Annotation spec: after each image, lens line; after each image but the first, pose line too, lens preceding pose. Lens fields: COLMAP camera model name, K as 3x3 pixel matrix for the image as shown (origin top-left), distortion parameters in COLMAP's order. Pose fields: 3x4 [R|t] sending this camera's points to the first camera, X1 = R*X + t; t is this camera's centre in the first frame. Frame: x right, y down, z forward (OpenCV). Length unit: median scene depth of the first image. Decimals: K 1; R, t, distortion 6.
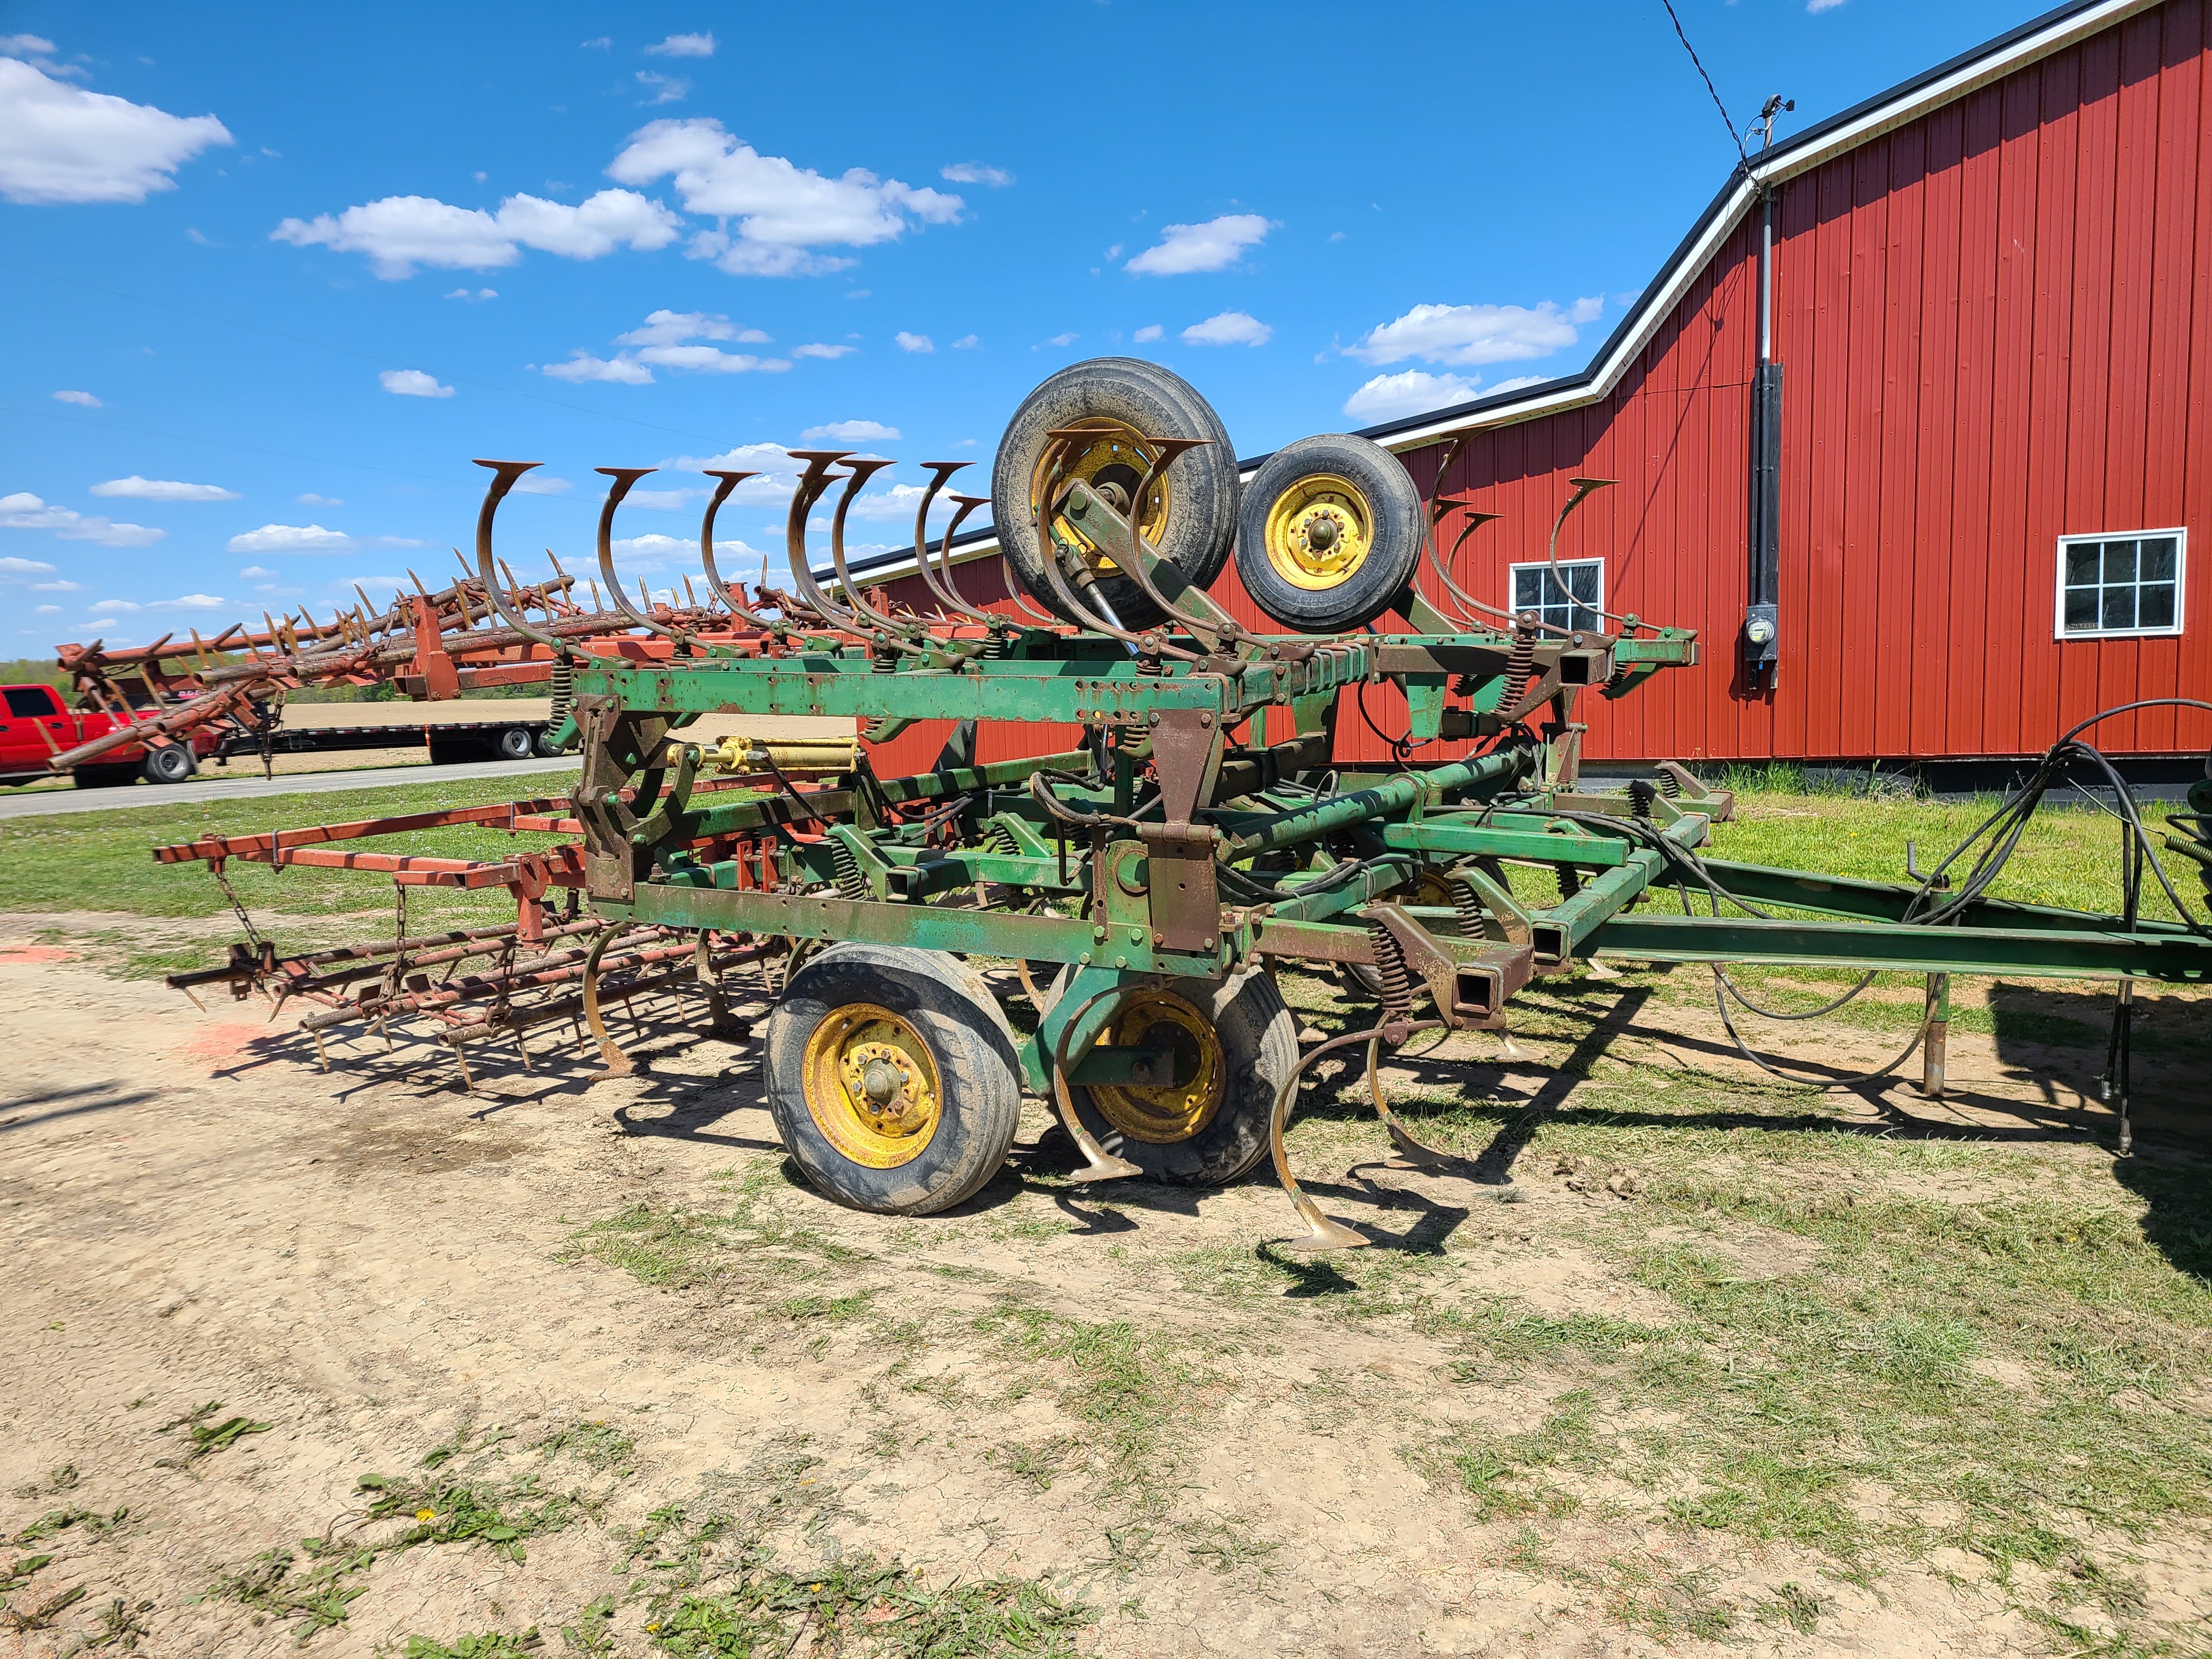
lens RADIAL K [[1649.6, 0, 1102.2], [0, 1649.6, 855.9], [0, 0, 1]] dist [0.064890, -0.057266]
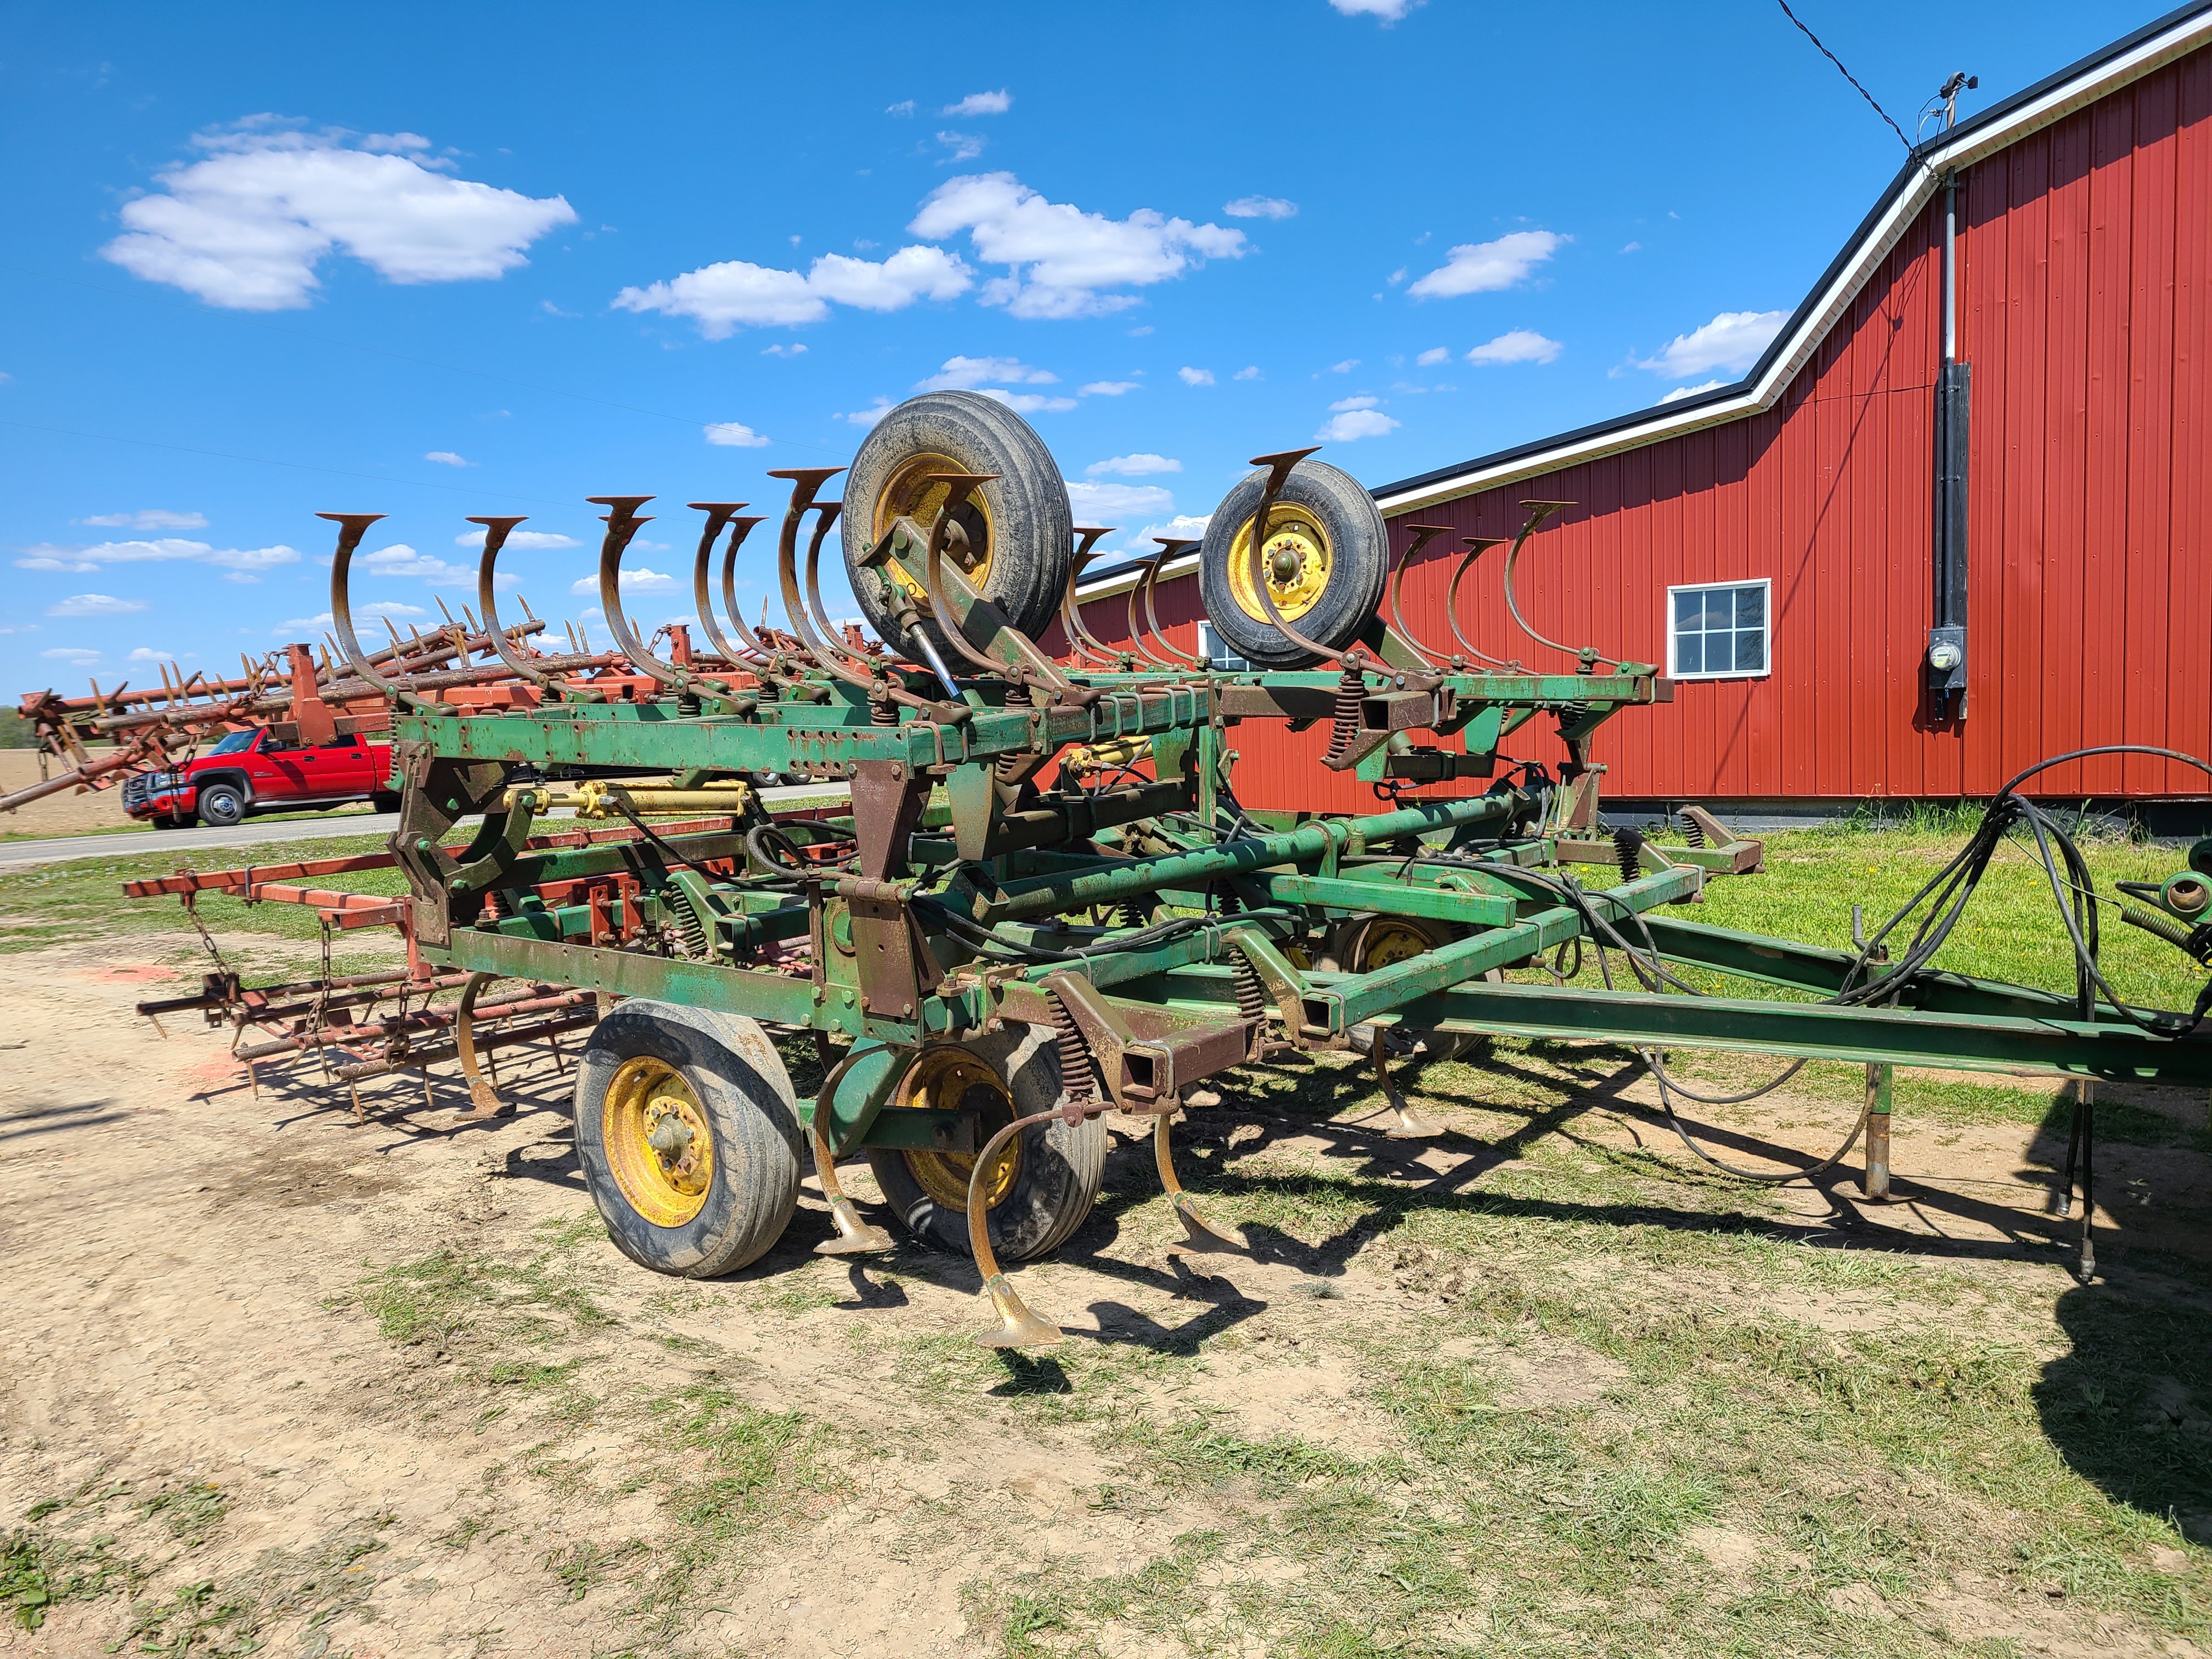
lens RADIAL K [[1645.1, 0, 1080.0], [0, 1645.1, 843.5], [0, 0, 1]] dist [0.069184, -0.065547]
pose [[0.984515, 0.009998, -0.175014, 0.241754], [-0.014139, 0.999648, -0.022430, -0.016077], [0.174728, 0.024557, 0.984310, 0.069269]]
